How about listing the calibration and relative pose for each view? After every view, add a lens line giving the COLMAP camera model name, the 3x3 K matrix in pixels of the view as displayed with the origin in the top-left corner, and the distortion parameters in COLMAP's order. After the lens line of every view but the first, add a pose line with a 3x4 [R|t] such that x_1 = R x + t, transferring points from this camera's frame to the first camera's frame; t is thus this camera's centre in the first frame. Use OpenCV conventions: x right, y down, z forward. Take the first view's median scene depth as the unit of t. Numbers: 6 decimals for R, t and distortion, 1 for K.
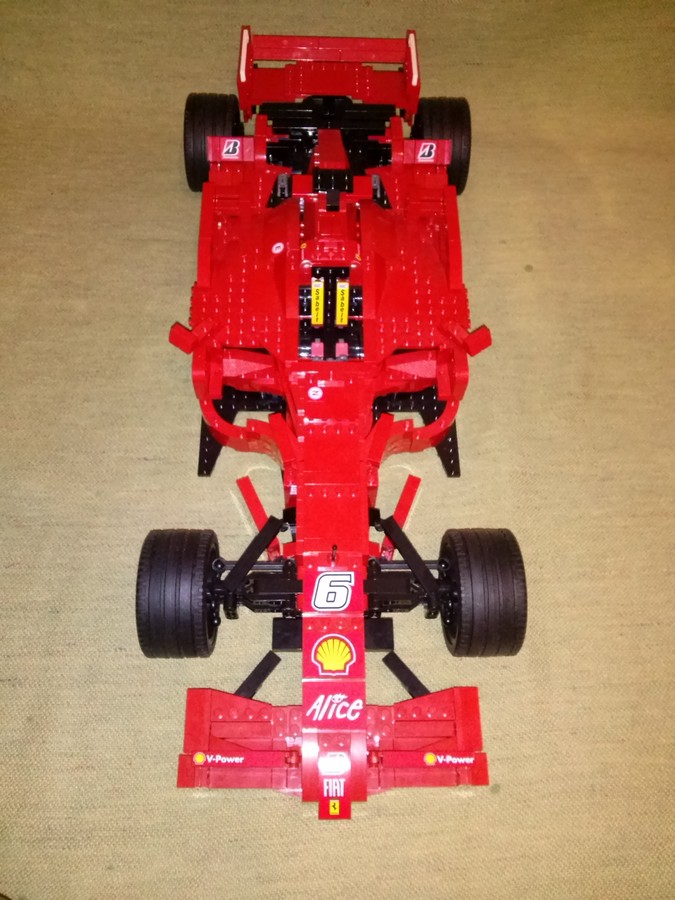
lens RADIAL K [[806.7, 0, 331.8], [0, 806.7, 434.6], [0, 0, 1]] dist [0.096029, -0.286040]
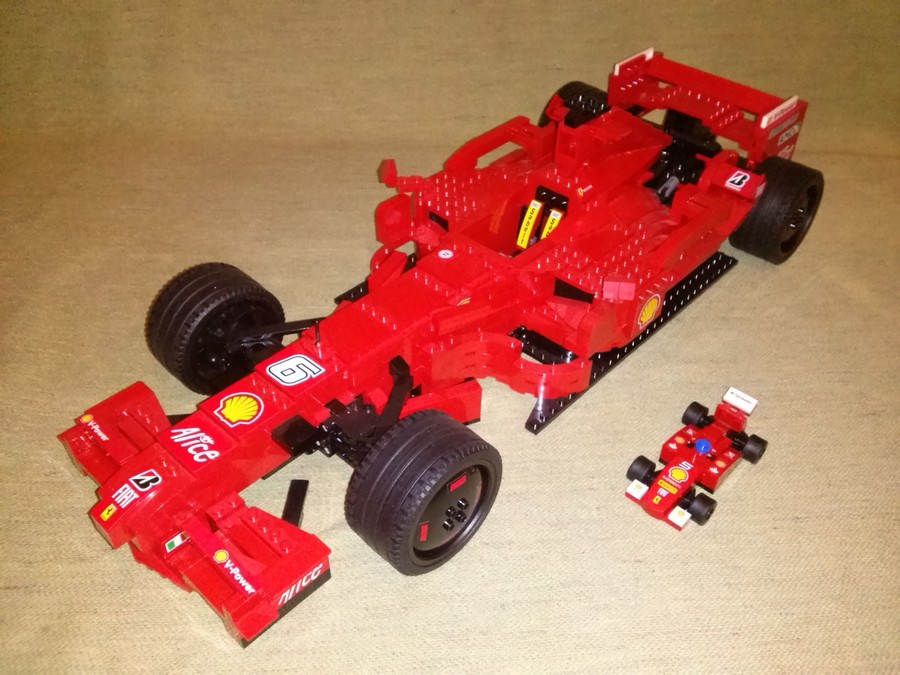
lens RADIAL K [[806.7, 0, 450.0], [0, 806.7, 337.5], [0, 0, 1]] dist [0.096029, -0.286040]
pose [[0.723014, 0.438112, -0.534142, 0.623676], [-0.611518, 0.765588, -0.199802, 0.247322], [0.321397, 0.471097, 0.821445, 0.285670]]
